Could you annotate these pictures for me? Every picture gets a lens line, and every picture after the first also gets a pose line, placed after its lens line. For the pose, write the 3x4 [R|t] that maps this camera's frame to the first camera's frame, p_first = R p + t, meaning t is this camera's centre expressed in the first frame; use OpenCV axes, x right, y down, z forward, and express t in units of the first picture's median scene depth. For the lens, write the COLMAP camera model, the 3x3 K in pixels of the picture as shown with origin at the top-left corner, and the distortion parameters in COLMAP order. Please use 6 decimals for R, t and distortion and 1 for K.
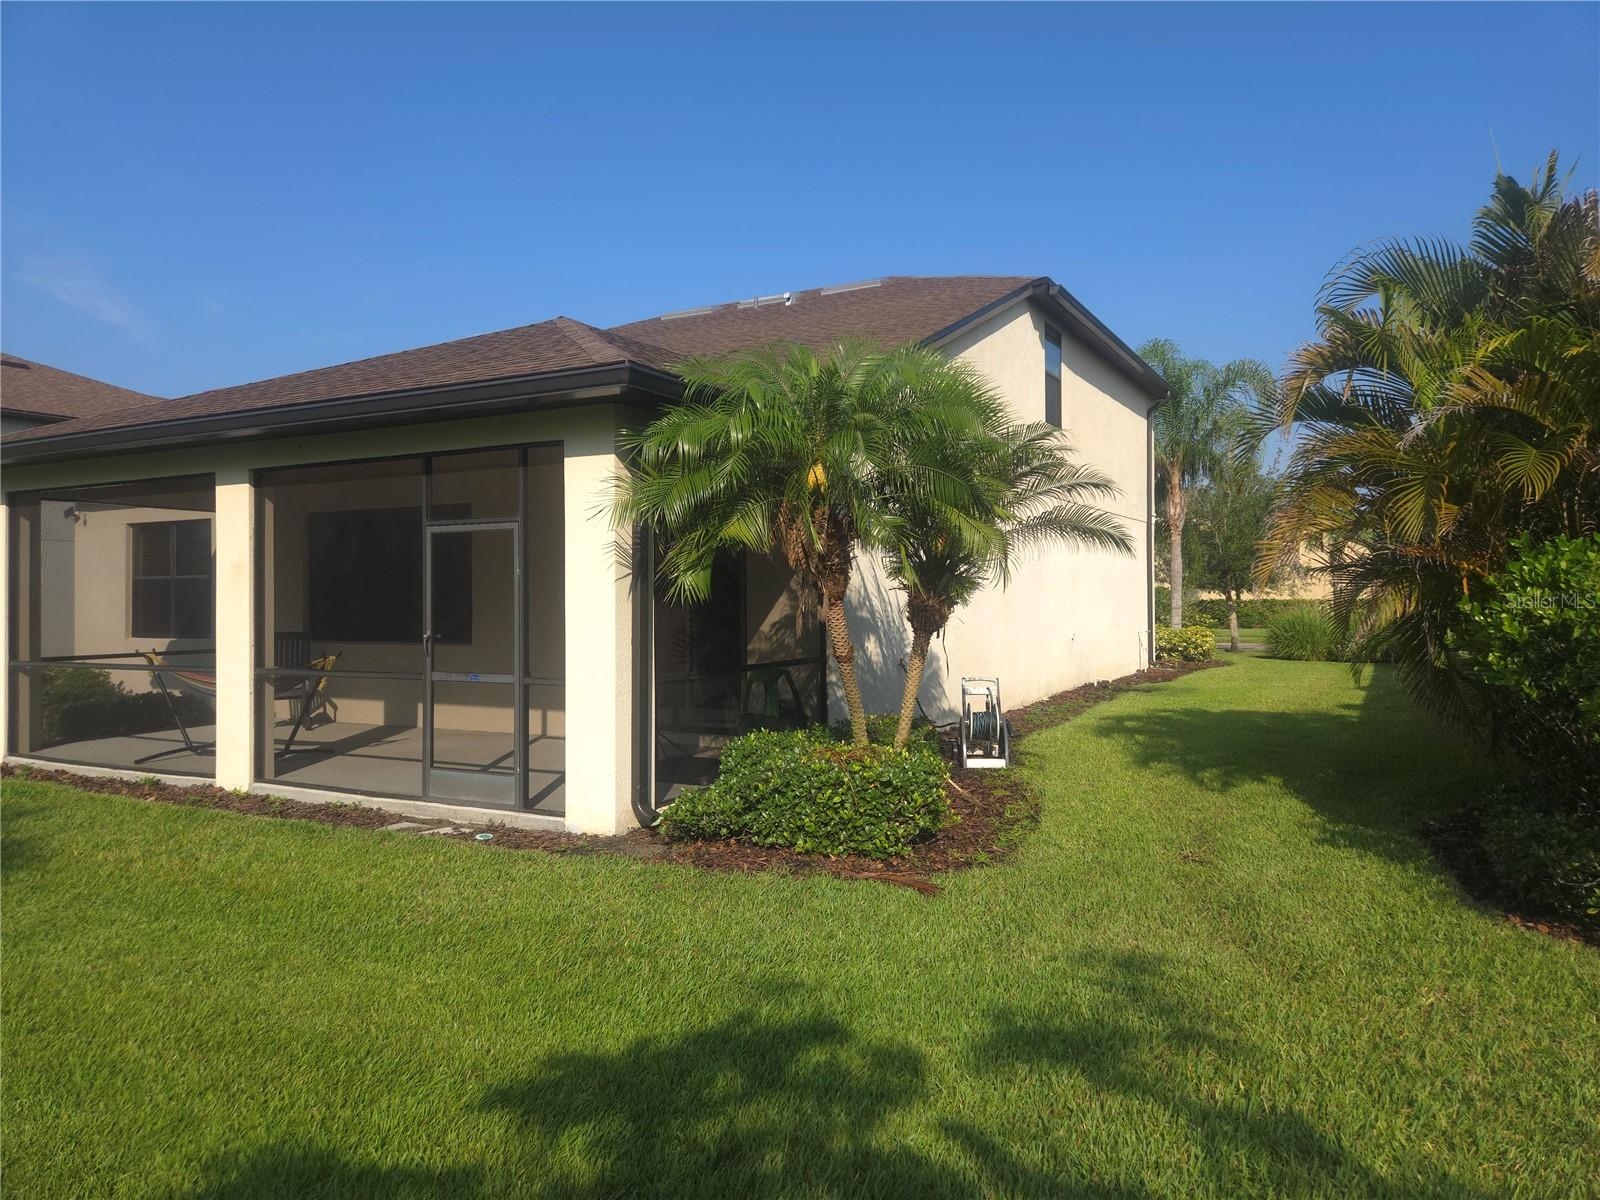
lens RADIAL K [[1046.3, 0, 802.8], [0, 1046.3, 596.7], [0, 0, 1]] dist [0.068793, -0.063336]
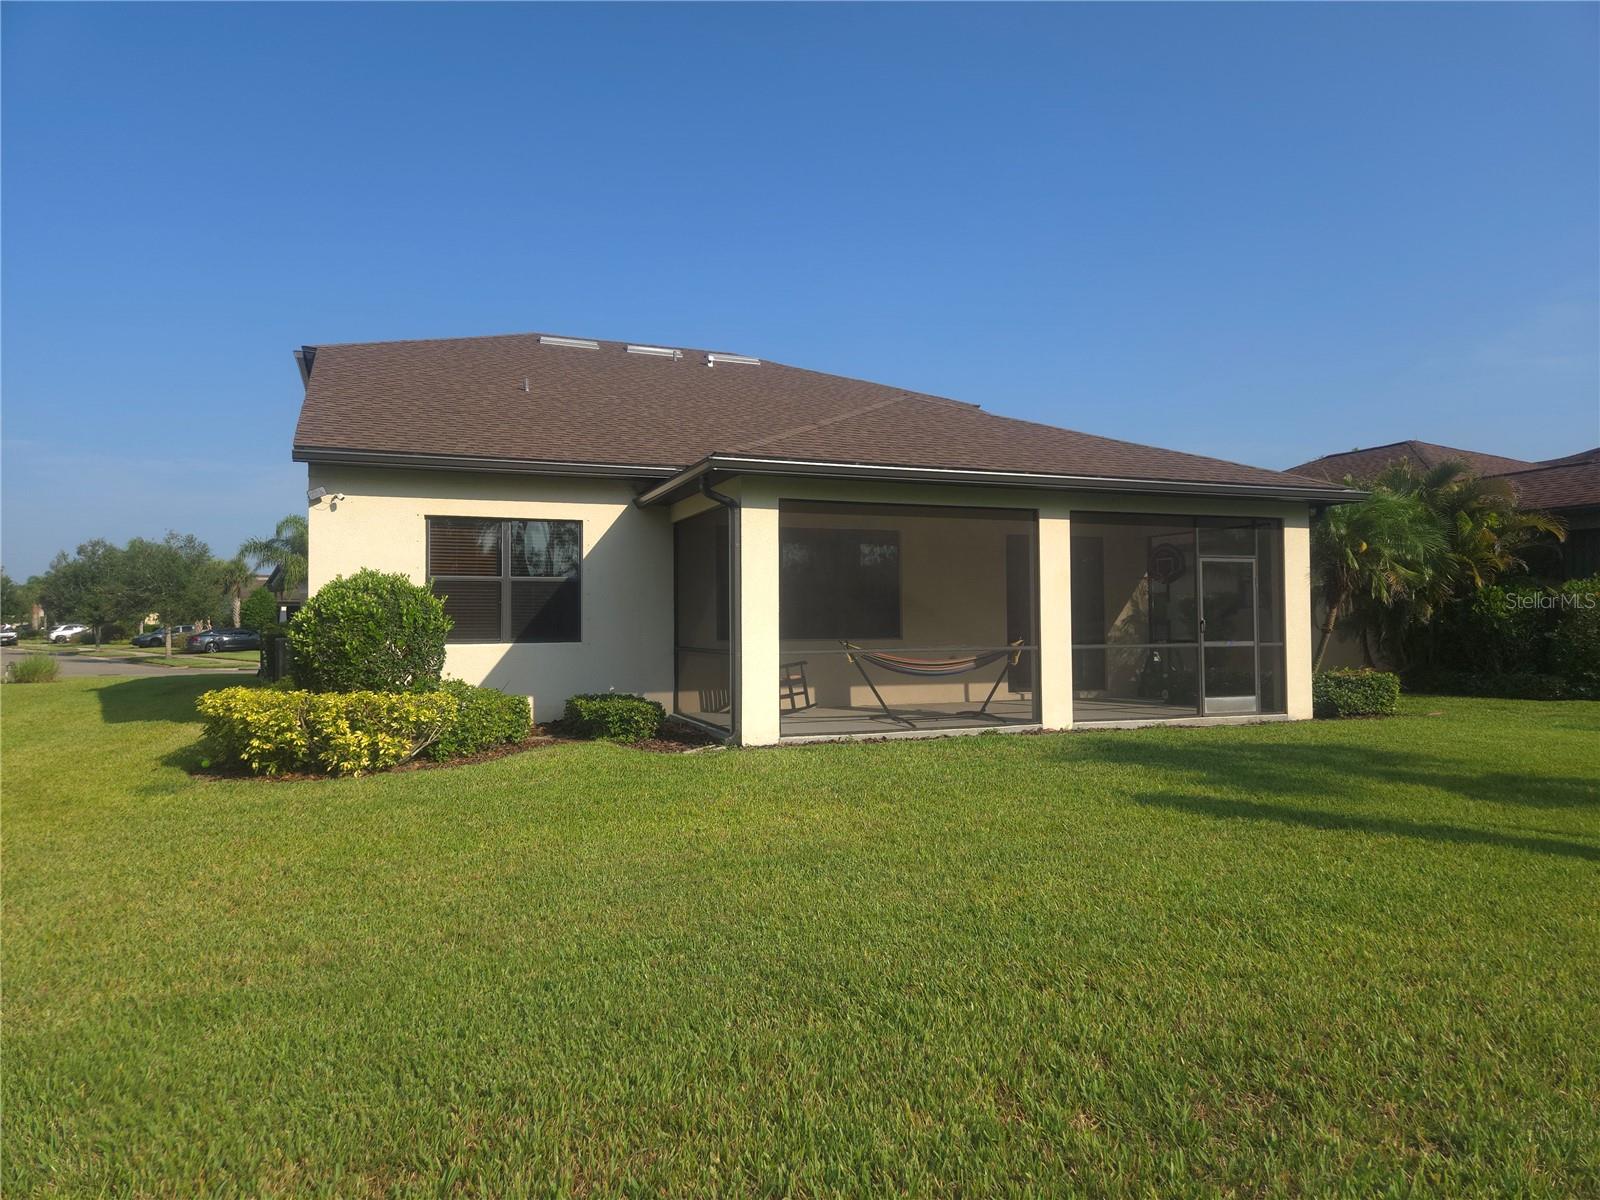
lens RADIAL K [[1046.3, 0, 802.8], [0, 1046.3, 596.7], [0, 0, 1]] dist [0.068793, -0.063336]
pose [[0.625619, 0.024102, 0.779756, -1.563449], [0.003933, 0.999413, -0.034047, 0.040287], [-0.780119, 0.024367, 0.625157, 0.311548]]
